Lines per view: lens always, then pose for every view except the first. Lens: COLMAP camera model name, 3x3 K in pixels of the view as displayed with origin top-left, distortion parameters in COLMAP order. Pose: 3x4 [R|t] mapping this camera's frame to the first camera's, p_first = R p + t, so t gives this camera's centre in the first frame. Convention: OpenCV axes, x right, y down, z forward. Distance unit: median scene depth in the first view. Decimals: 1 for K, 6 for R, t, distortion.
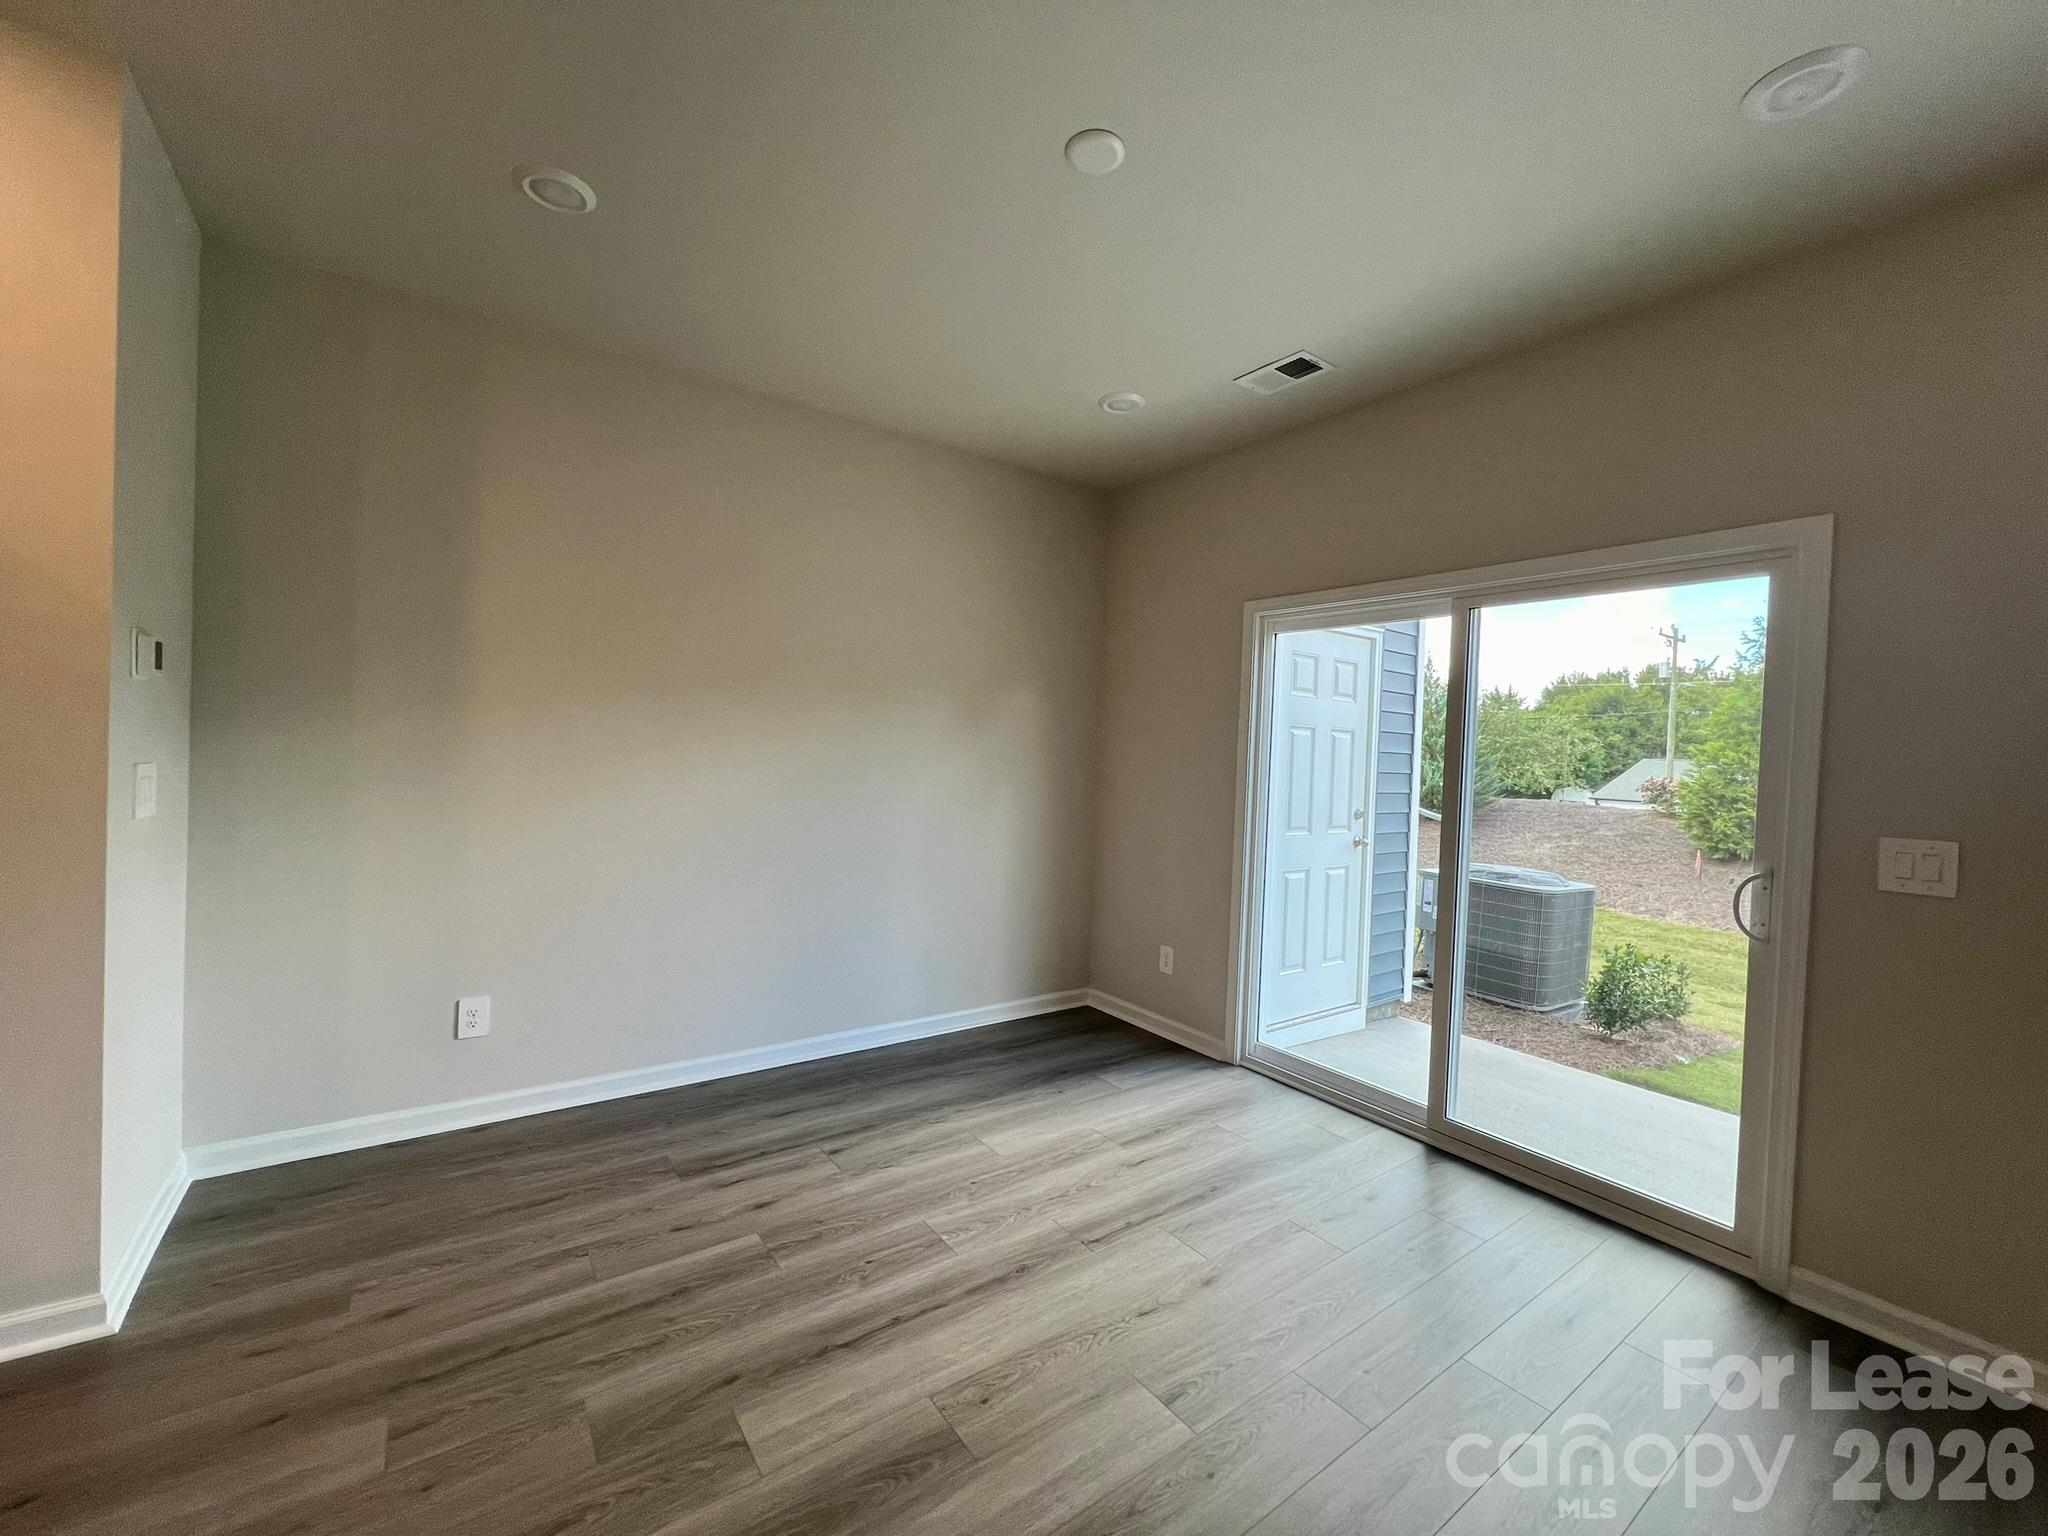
lens RADIAL K [[832.9, 0, 1024.0], [0, 832.9, 768.0], [0, 0, 1]] dist [-0.002203, -0.000424]
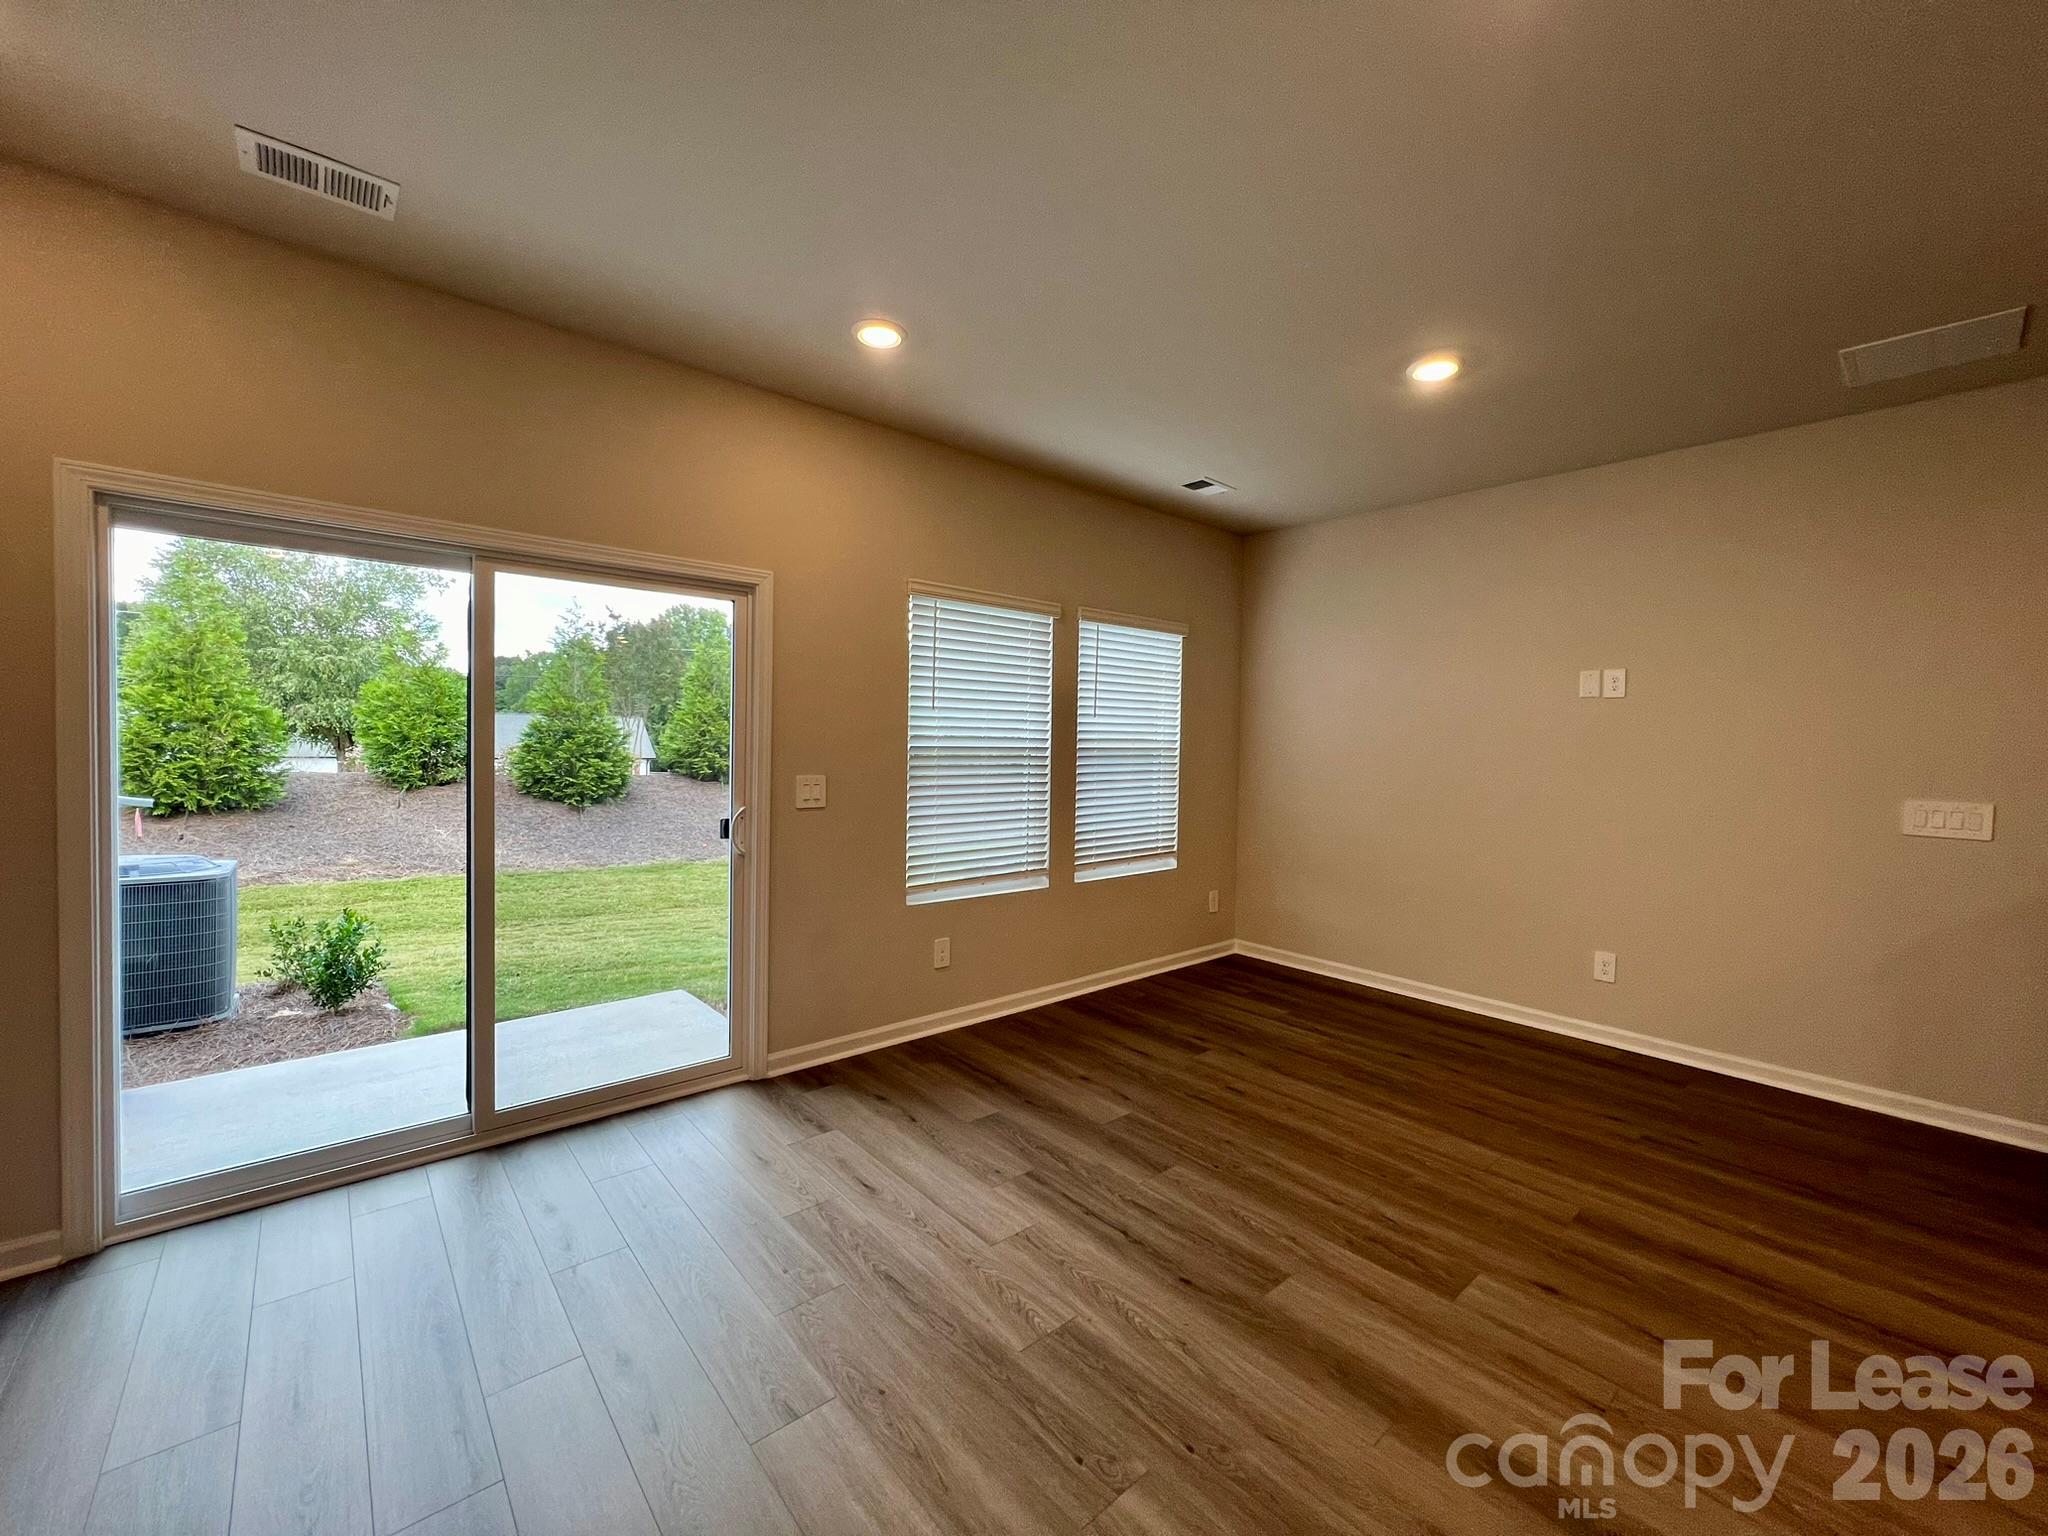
lens RADIAL K [[835.3, 0, 1024.0], [0, 835.3, 768.0], [0, 0, 1]] dist [-0.011700, -0.000007]
pose [[-0.105833, -0.077154, 0.991386, -0.318511], [-0.002433, 0.997002, 0.077332, -0.028447], [-0.994381, 0.005772, -0.105703, 0.349300]]
